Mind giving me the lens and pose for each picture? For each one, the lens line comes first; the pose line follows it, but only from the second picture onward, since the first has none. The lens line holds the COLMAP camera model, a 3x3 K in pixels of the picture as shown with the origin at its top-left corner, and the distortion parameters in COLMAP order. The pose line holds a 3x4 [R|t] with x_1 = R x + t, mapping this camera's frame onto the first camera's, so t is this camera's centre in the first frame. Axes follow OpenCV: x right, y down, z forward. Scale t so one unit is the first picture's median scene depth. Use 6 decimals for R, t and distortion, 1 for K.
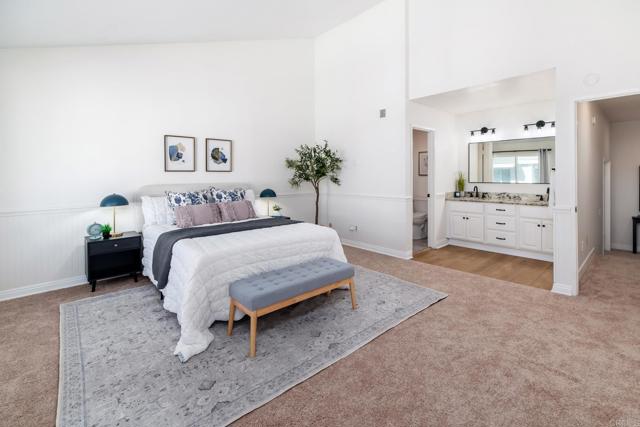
lens RADIAL K [[287.5, 0, 321.4], [0, 287.5, 182.6], [0, 0, 1]] dist [0.000108, 0.000078]
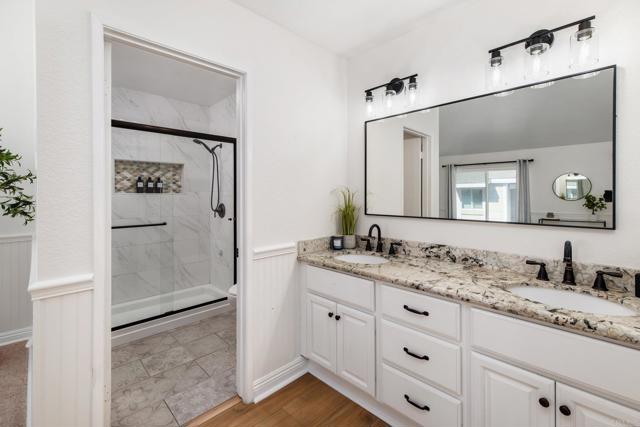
lens RADIAL K [[284.0, 0, 317.5], [0, 284.0, 199.9], [0, 0, 1]] dist [0.001593, 0.000180]
pose [[0.998950, 0.003088, 0.045718, 0.421792], [-0.002570, 0.999932, -0.011378, -0.016819], [-0.045750, 0.011249, 0.998890, 0.585338]]
